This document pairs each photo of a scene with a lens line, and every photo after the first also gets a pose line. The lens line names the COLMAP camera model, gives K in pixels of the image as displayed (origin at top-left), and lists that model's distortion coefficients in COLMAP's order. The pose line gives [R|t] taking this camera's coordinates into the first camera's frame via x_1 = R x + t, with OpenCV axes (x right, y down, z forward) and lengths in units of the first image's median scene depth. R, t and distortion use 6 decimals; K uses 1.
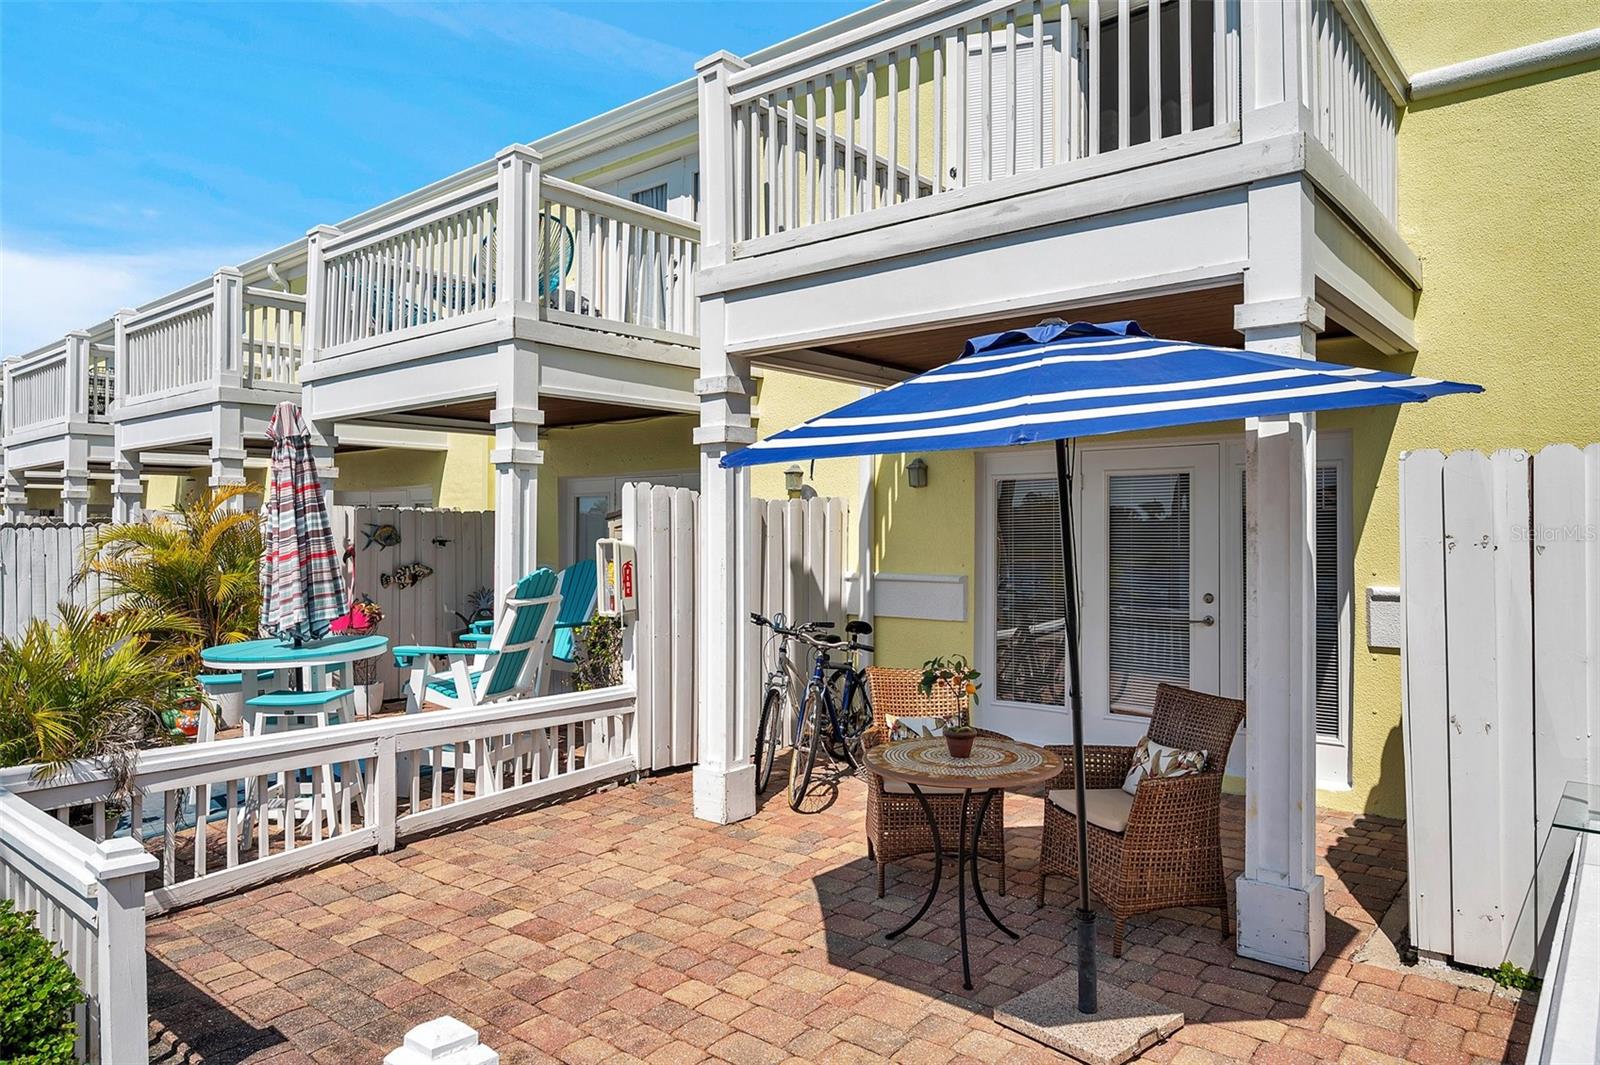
lens RADIAL K [[1022.7, 0, 810.4], [0, 1022.7, 533.8], [0, 0, 1]] dist [0.002478, 0.002633]
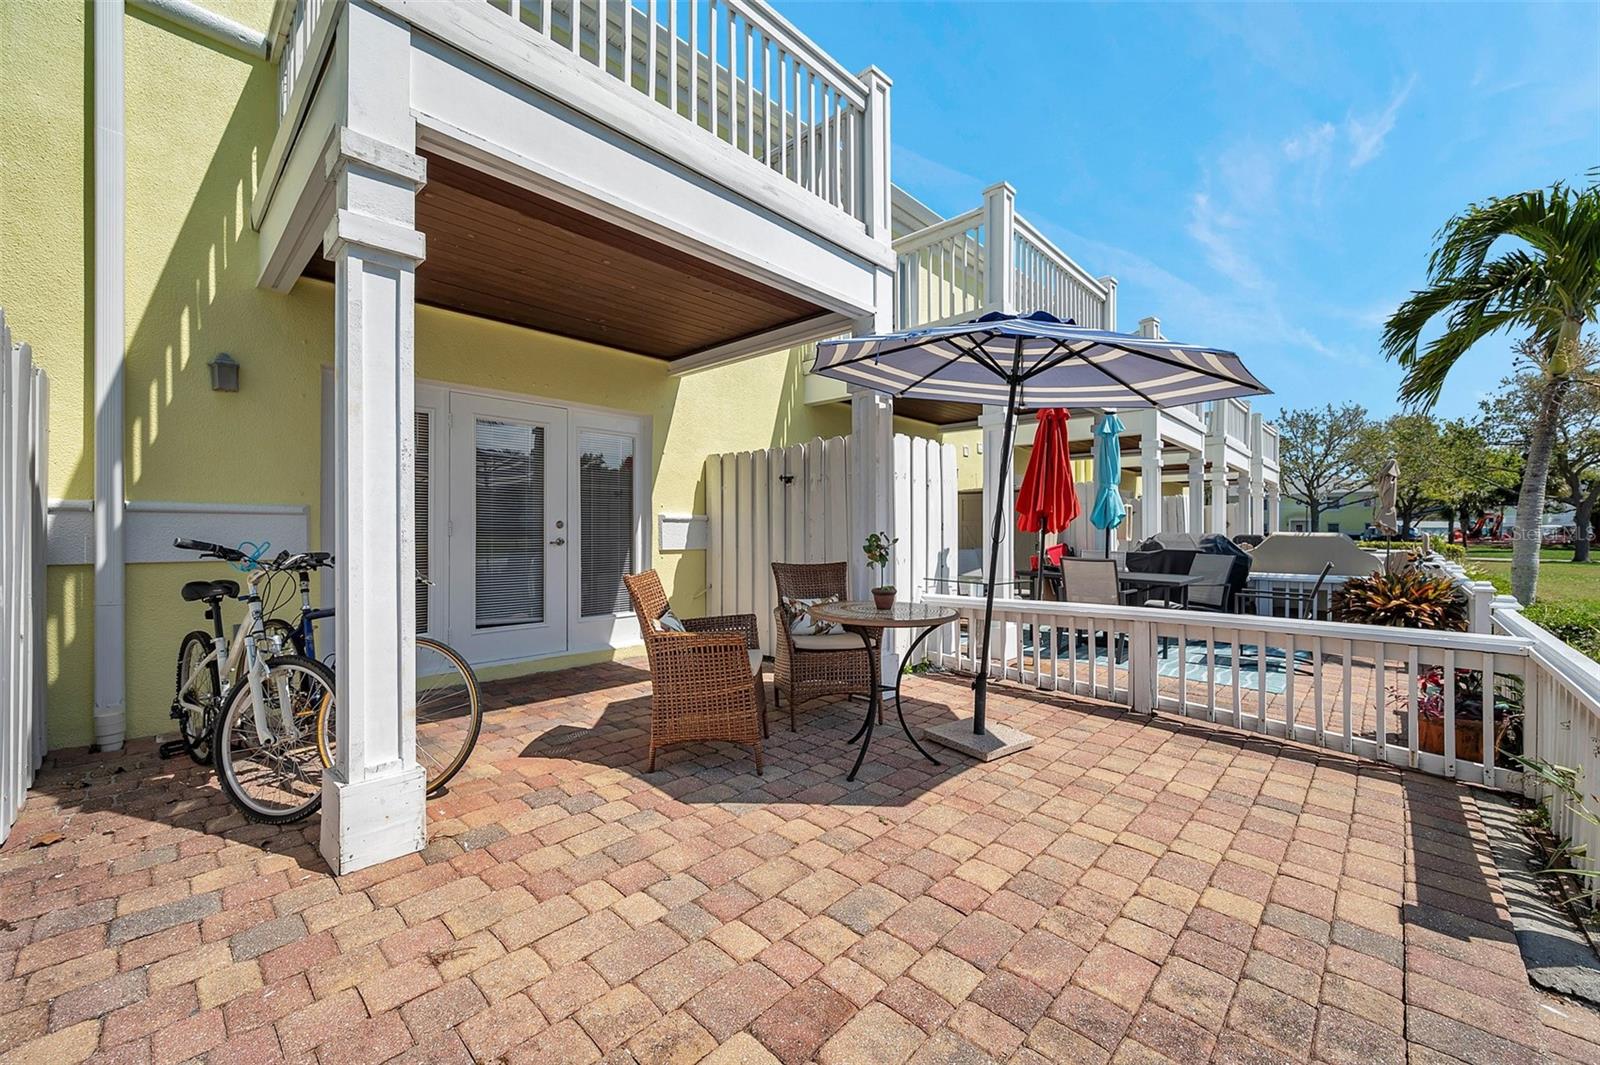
lens RADIAL K [[633.2, 0, 800.3], [0, 633.2, 530.7], [0, 0, 1]] dist [-0.001620, 0.000283]
pose [[0.071311, 0.000250, 0.997454, -0.491390], [-0.001209, 0.999999, -0.000164, 0.085965], [-0.997453, -0.001194, 0.071312, 0.769825]]
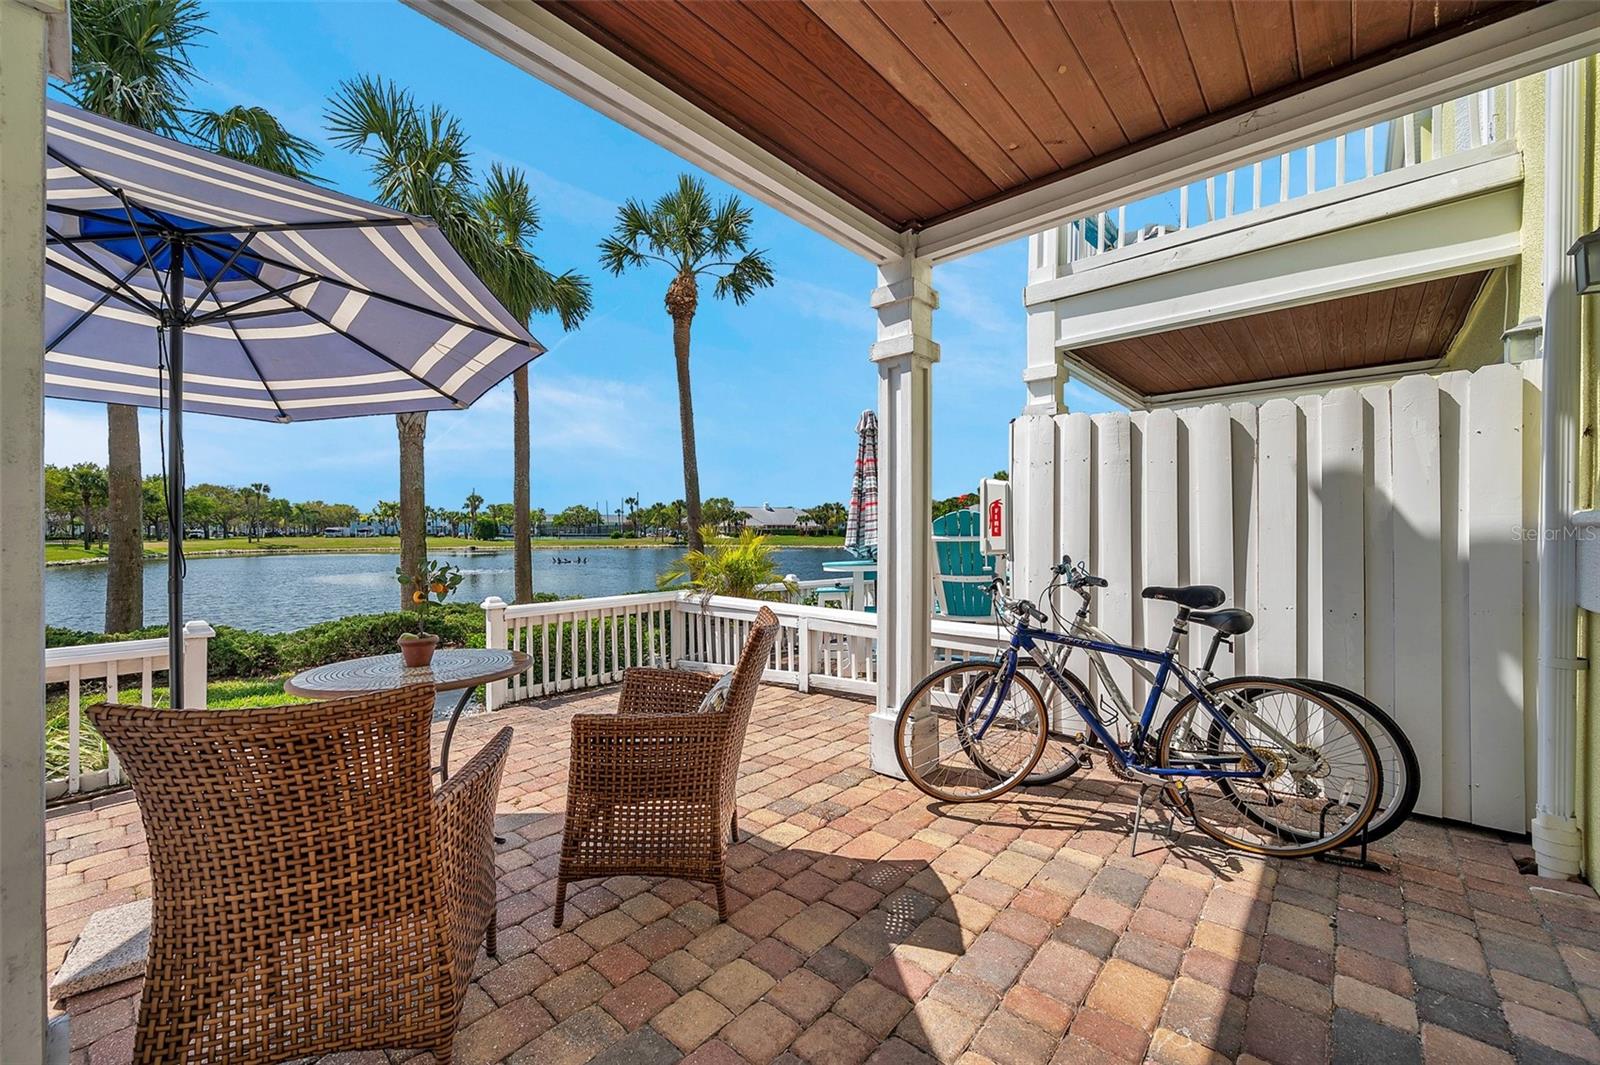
lens RADIAL K [[626.3, 0, 800.0], [0, 626.3, 532.5], [0, 0, 1]] dist [-0.000358, -0.000030]
pose [[-0.035232, -0.003675, -0.999372, 0.521793], [0.007206, 0.999966, -0.003932, 0.071617], [0.999353, -0.007340, -0.035205, 1.006569]]
